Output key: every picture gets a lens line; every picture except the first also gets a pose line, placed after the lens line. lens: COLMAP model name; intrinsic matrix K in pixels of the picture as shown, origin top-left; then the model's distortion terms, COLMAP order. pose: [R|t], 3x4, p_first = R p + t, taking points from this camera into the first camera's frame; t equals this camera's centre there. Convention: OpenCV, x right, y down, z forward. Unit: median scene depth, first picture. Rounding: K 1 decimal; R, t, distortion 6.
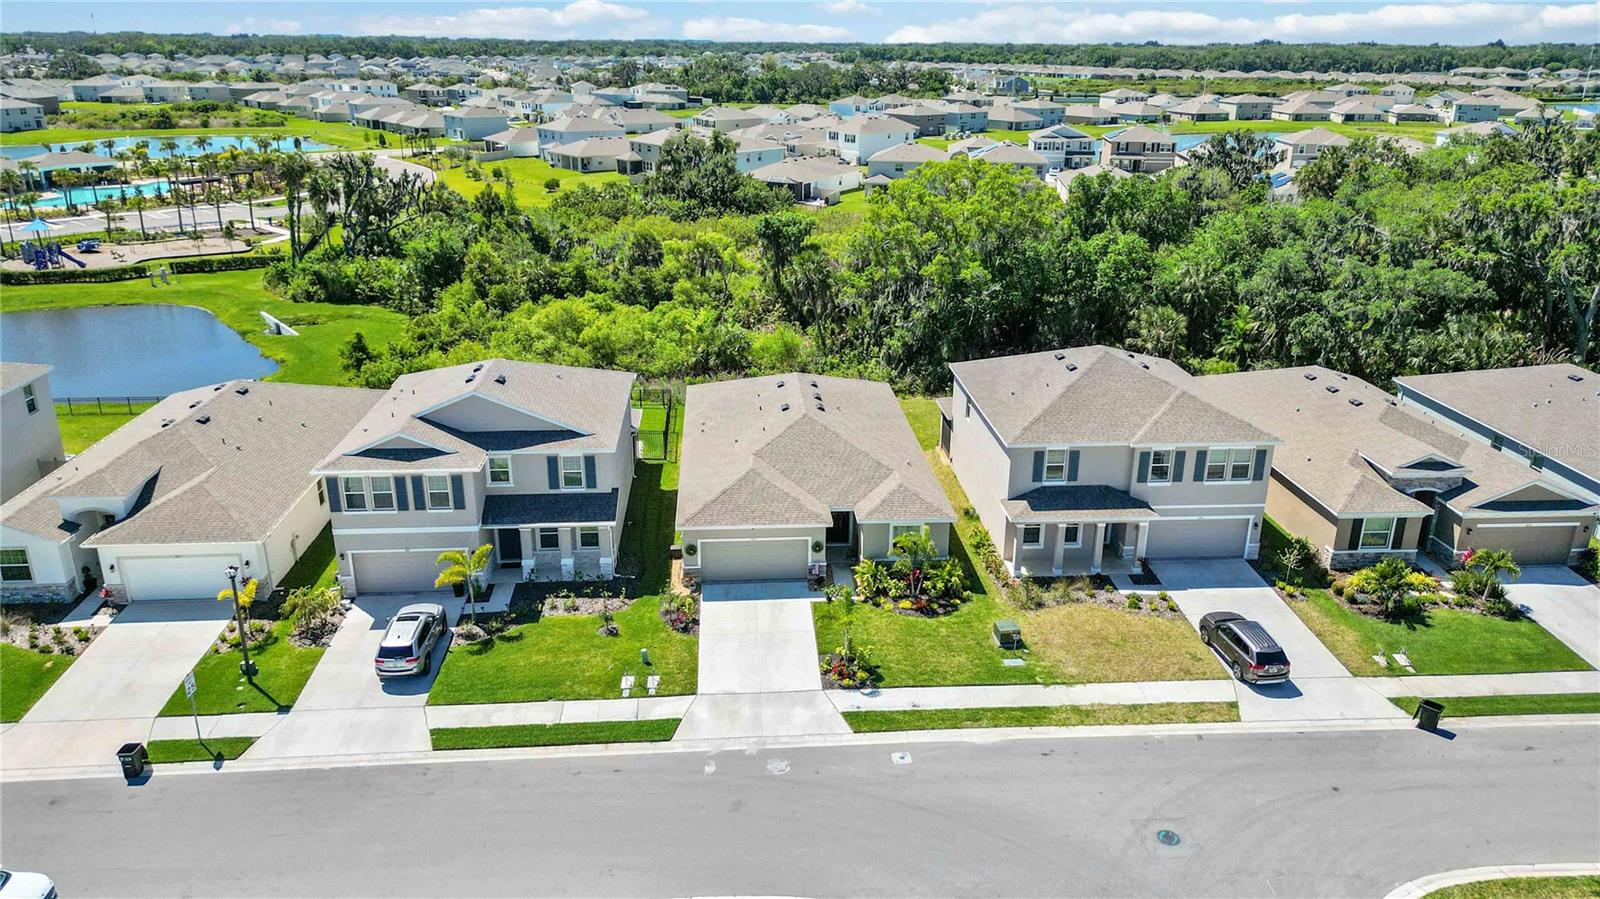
lens RADIAL K [[1130.5, 0, 805.0], [0, 1130.5, 447.8], [0, 0, 1]] dist [0.069722, -0.072590]
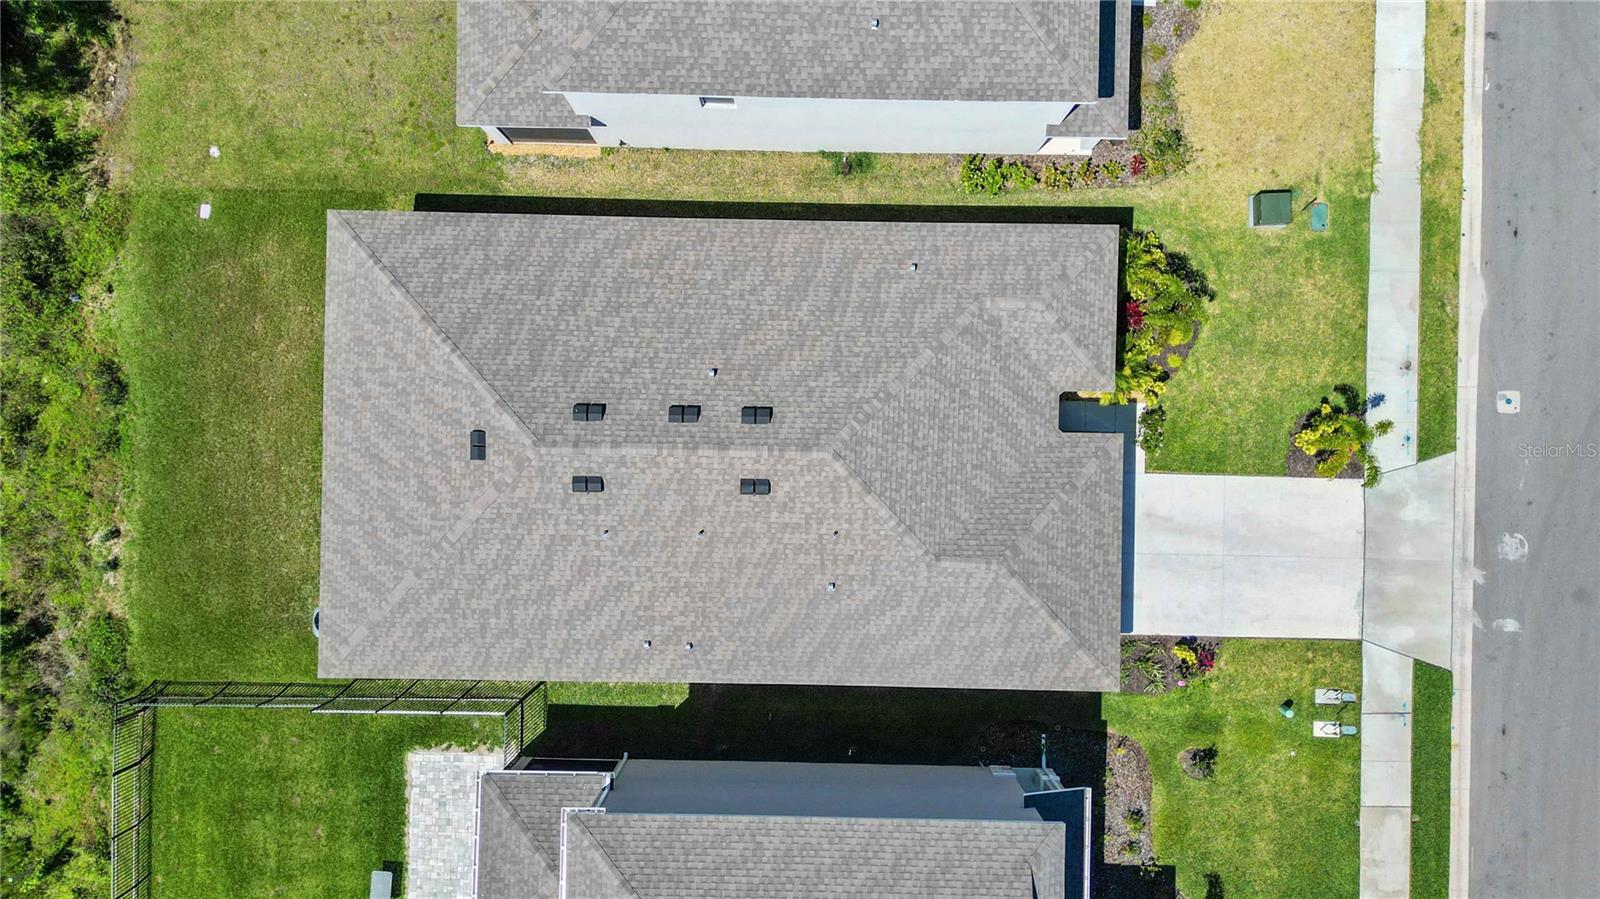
lens RADIAL K [[1130.5, 0, 805.0], [0, 1130.5, 447.8], [0, 0, 1]] dist [0.069722, -0.072590]
pose [[0.091831, -0.995765, -0.004361, 0.004369], [0.338124, 0.027062, 0.940712, -0.558490], [-0.936610, -0.087861, 0.339177, 0.929496]]
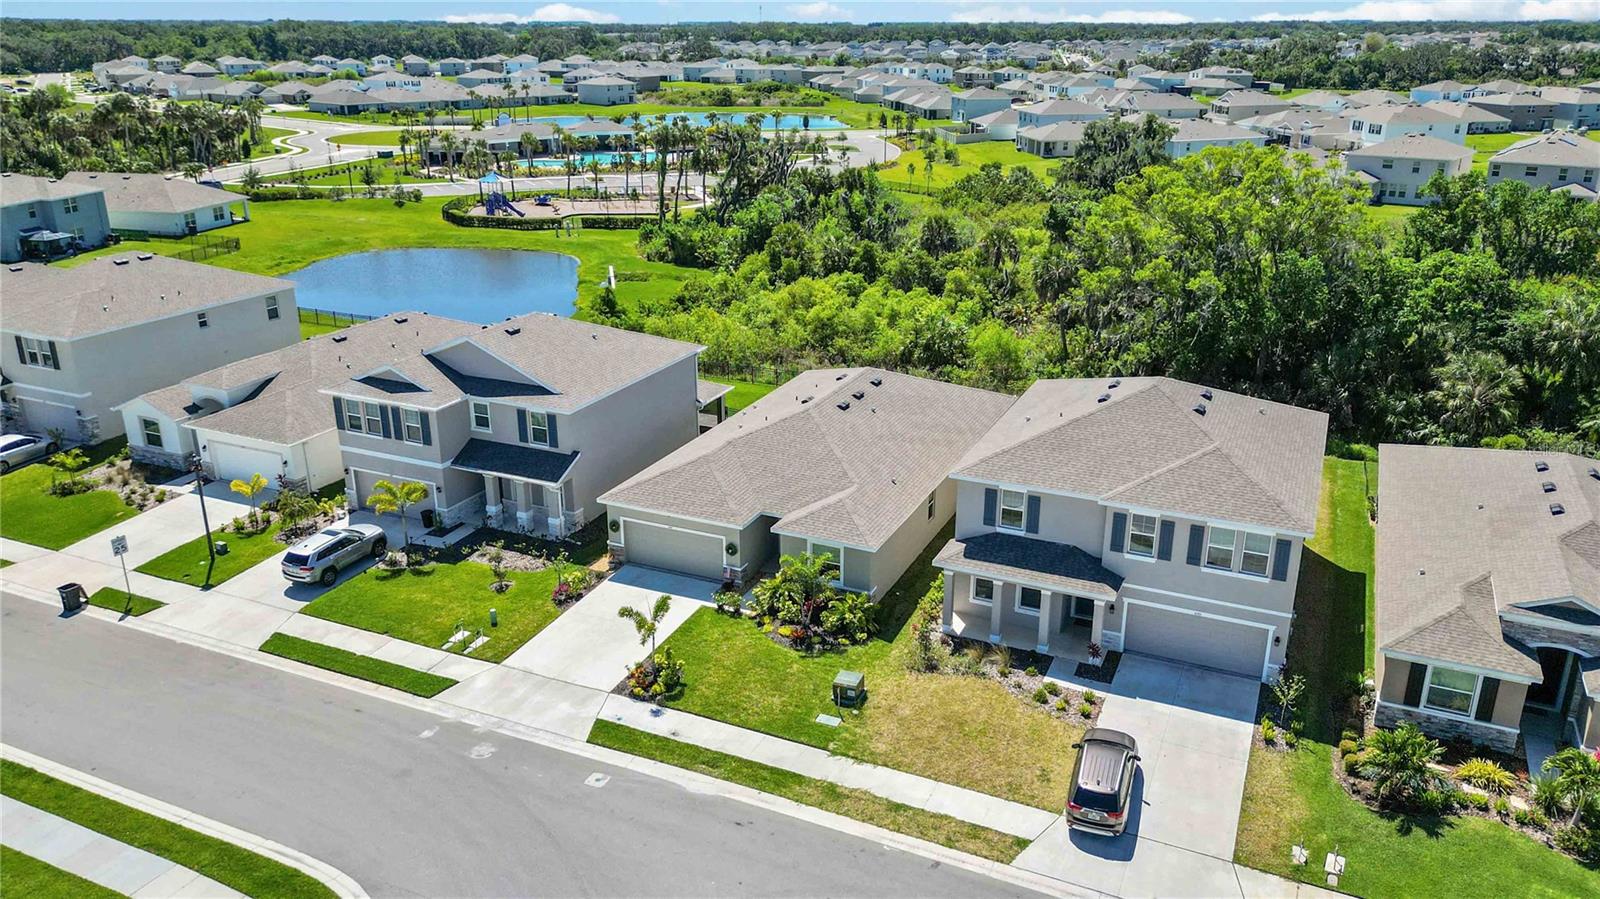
lens RADIAL K [[1172.3, 0, 800.0], [0, 1172.3, 449.5], [0, 0, 1]] dist [0.073764, -0.085983]
pose [[0.875795, 0.158089, -0.456060, 0.474585], [-0.157488, 0.986726, 0.039607, -0.037650], [0.456267, 0.037137, 0.889067, 0.177857]]
